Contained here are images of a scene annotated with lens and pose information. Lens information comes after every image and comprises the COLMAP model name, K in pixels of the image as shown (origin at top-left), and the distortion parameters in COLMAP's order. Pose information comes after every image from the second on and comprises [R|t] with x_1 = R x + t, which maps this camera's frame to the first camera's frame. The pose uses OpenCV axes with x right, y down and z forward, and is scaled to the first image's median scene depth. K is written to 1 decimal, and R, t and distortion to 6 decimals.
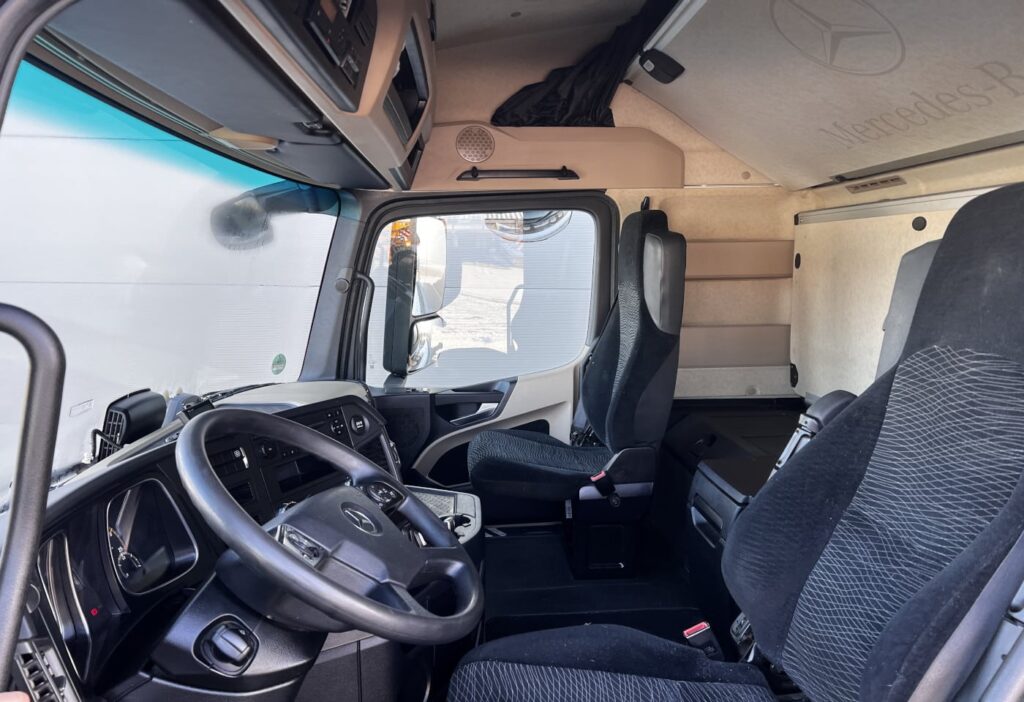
lens RADIAL K [[783.5, 0, 507.7], [0, 783.5, 354.3], [0, 0, 1]] dist [0.067565, -0.079192]
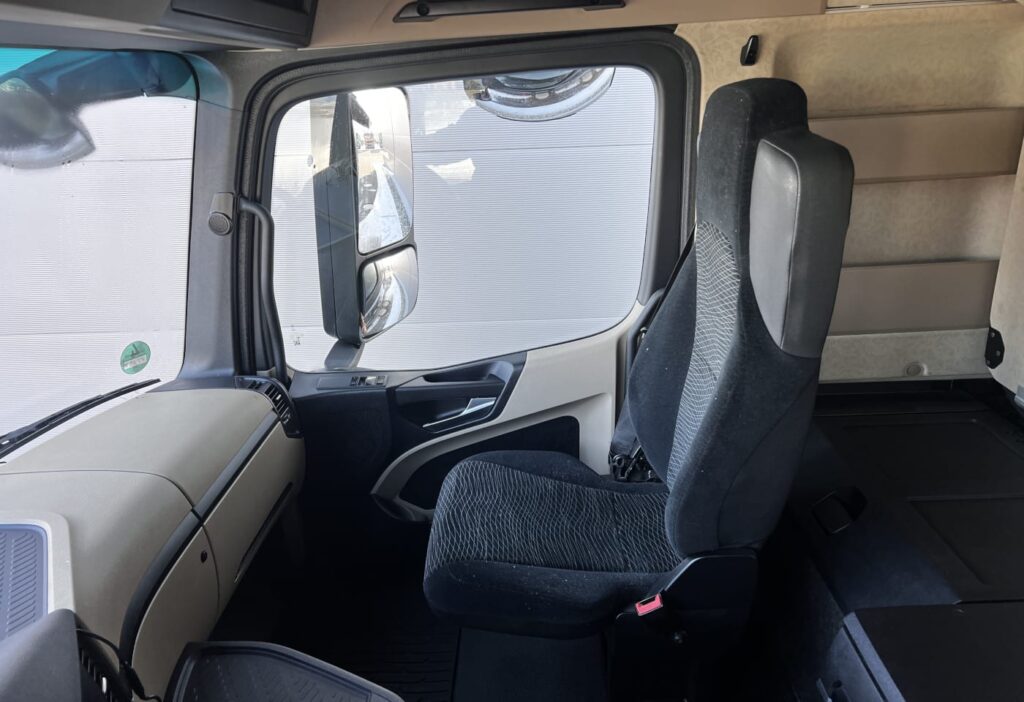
lens RADIAL K [[727.8, 0, 518.2], [0, 727.8, 354.2], [0, 0, 1]] dist [-0.000882, 0.000600]
pose [[0.995612, -0.009431, -0.093097, 0.060712], [0.032175, 0.968749, 0.245947, -0.115361], [0.087868, -0.247863, 0.964802, 0.449404]]
